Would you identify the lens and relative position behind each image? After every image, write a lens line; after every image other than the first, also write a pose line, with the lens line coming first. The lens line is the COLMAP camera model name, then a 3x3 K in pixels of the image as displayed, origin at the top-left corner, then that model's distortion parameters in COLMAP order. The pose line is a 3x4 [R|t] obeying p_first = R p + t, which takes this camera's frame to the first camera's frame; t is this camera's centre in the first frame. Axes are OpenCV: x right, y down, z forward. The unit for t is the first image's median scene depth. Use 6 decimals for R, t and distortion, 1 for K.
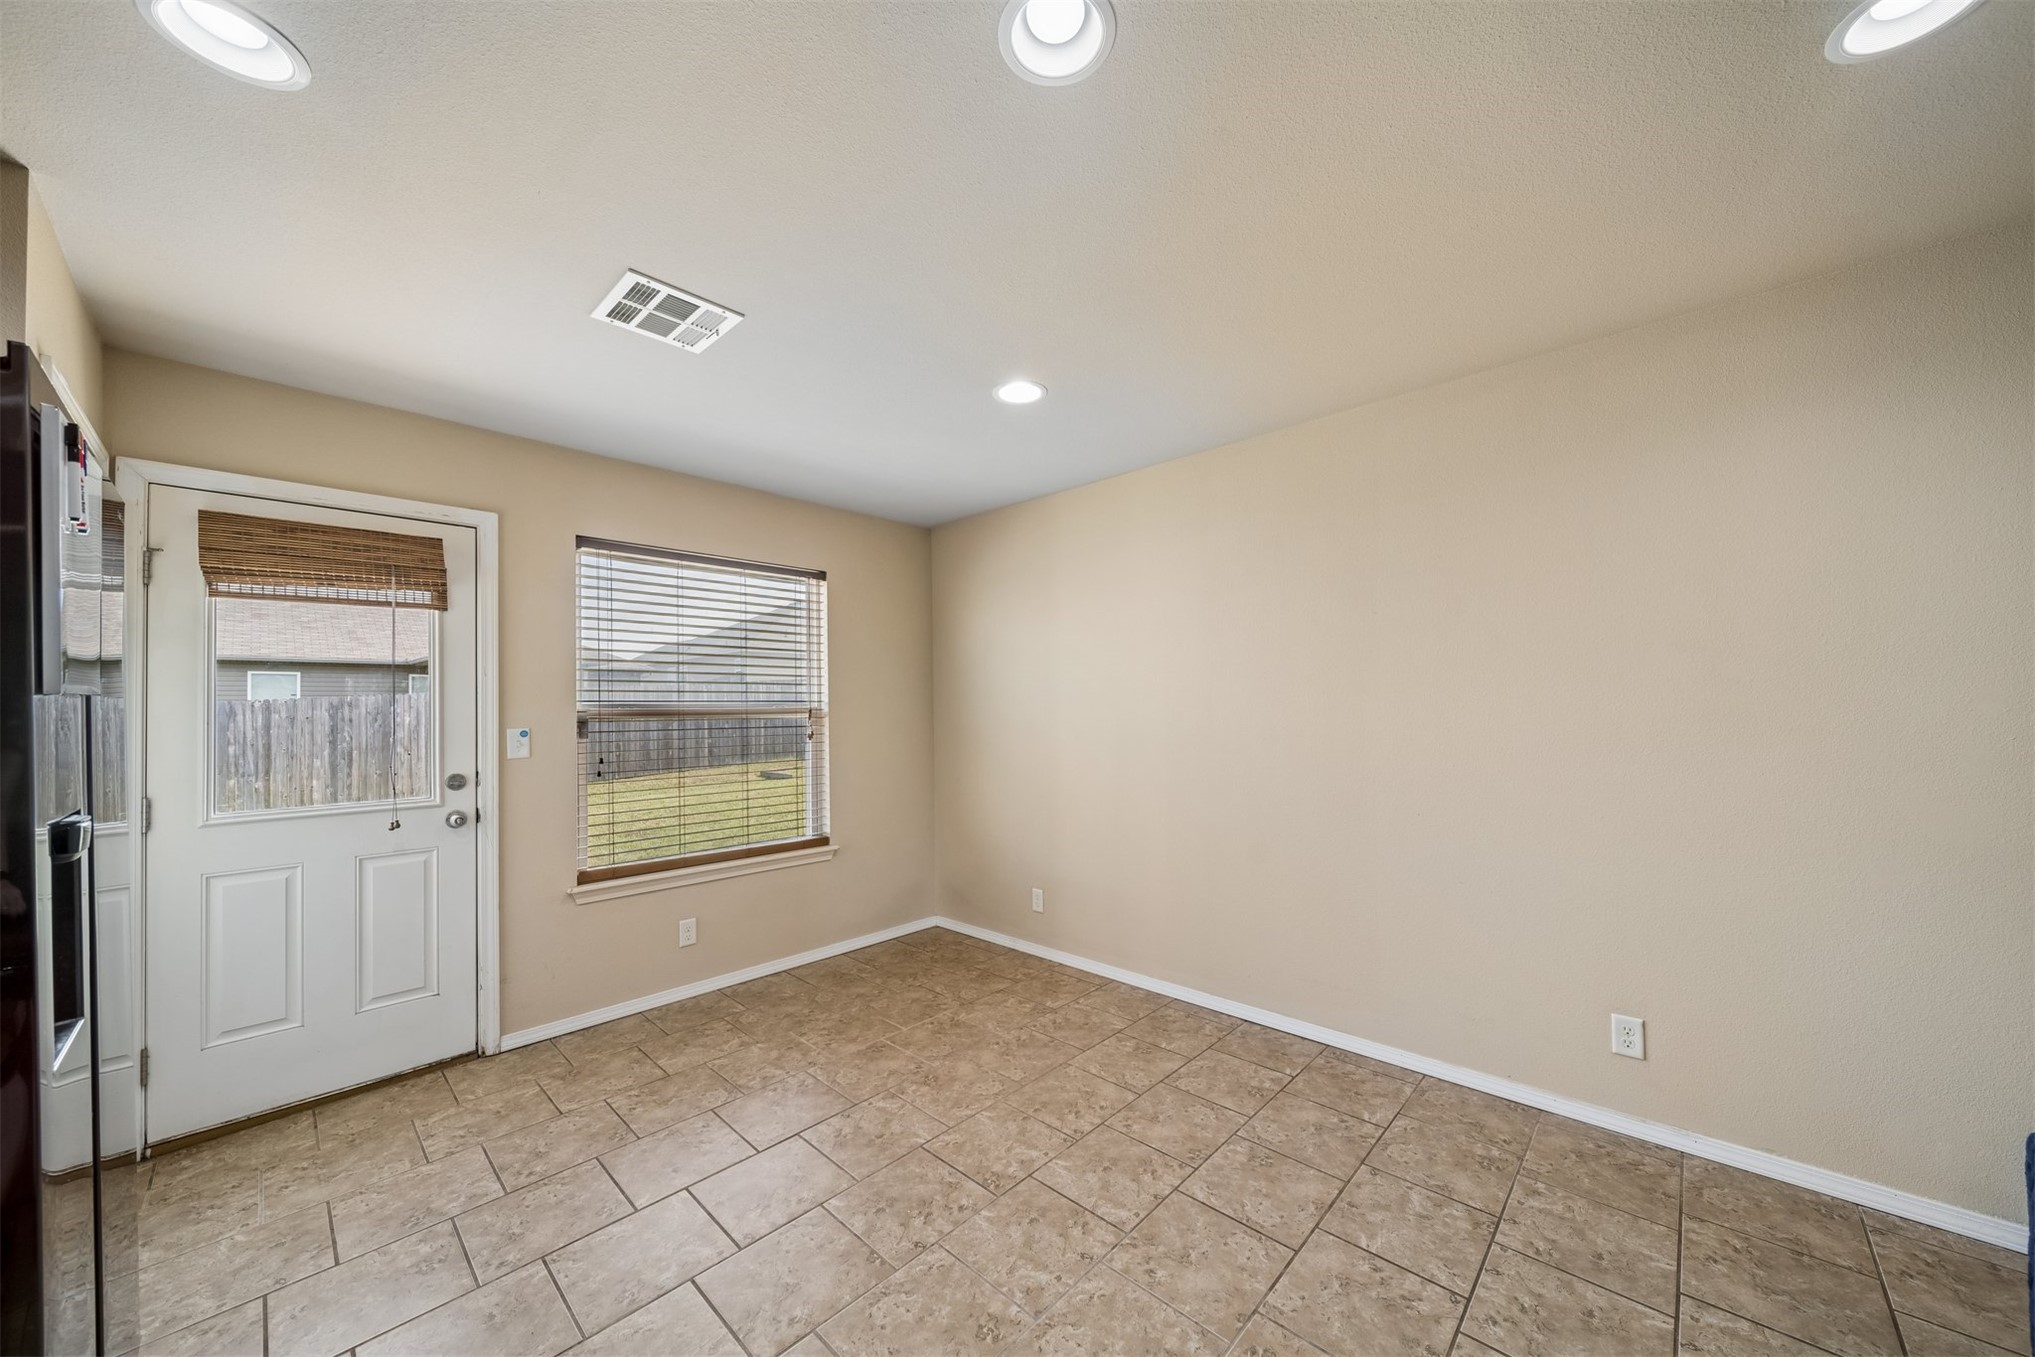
lens RADIAL K [[719.6, 0, 1031.3], [0, 719.6, 693.8], [0, 0, 1]] dist [-0.001251, -0.000308]
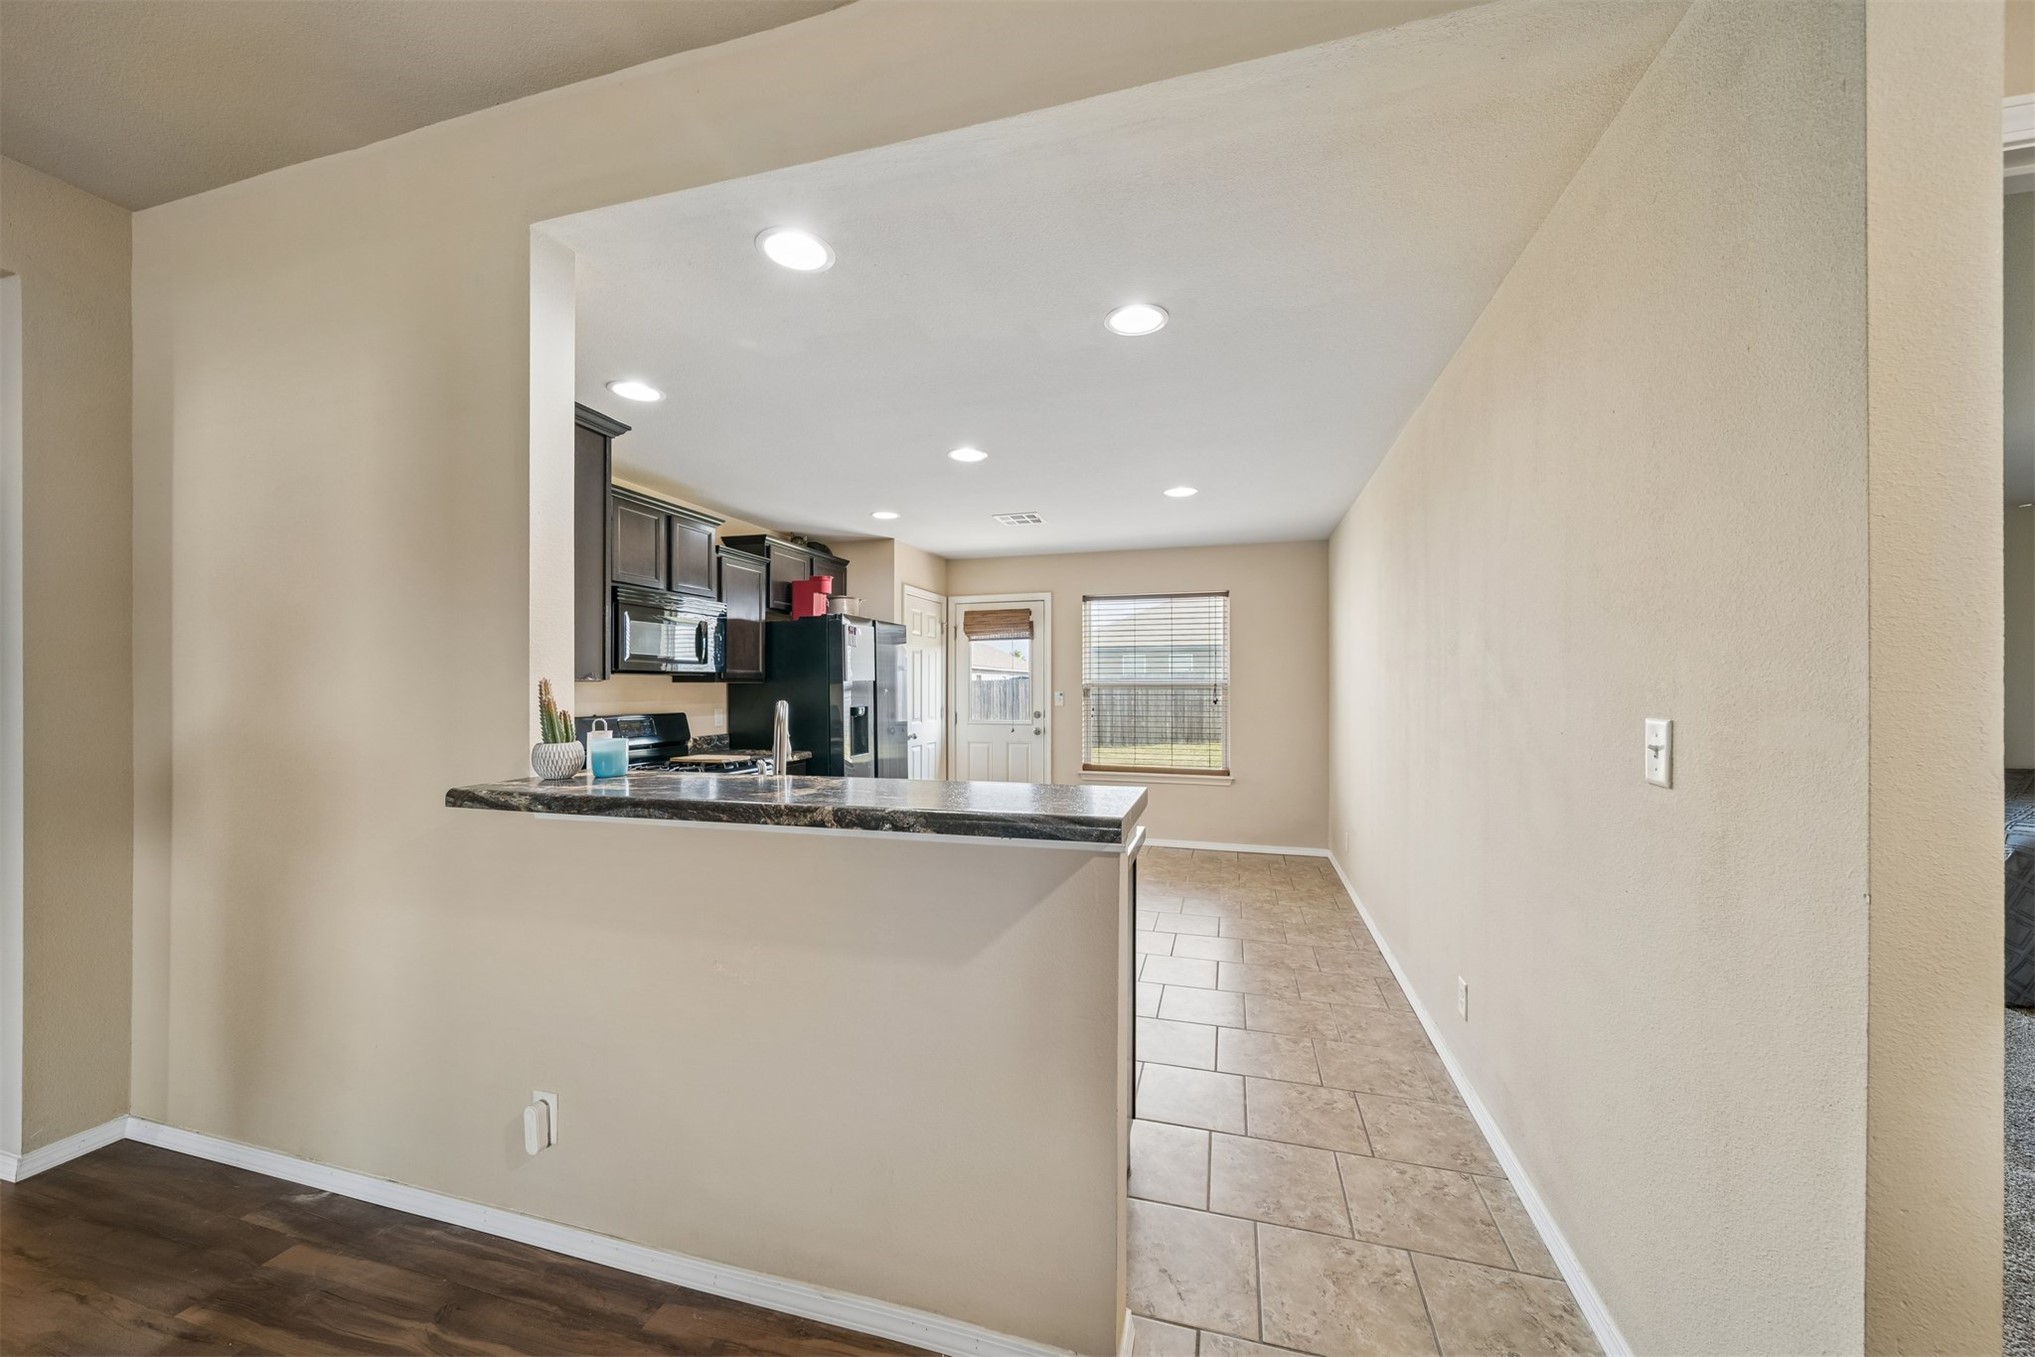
lens RADIAL K [[718.4, 0, 1019.3], [0, 718.4, 669.4], [0, 0, 1]] dist [0.000371, 0.000003]
pose [[0.444861, -0.007137, -0.895571, 1.245833], [0.015170, 0.999885, -0.000433, -0.020261], [0.895471, -0.013393, 0.444918, -0.055870]]
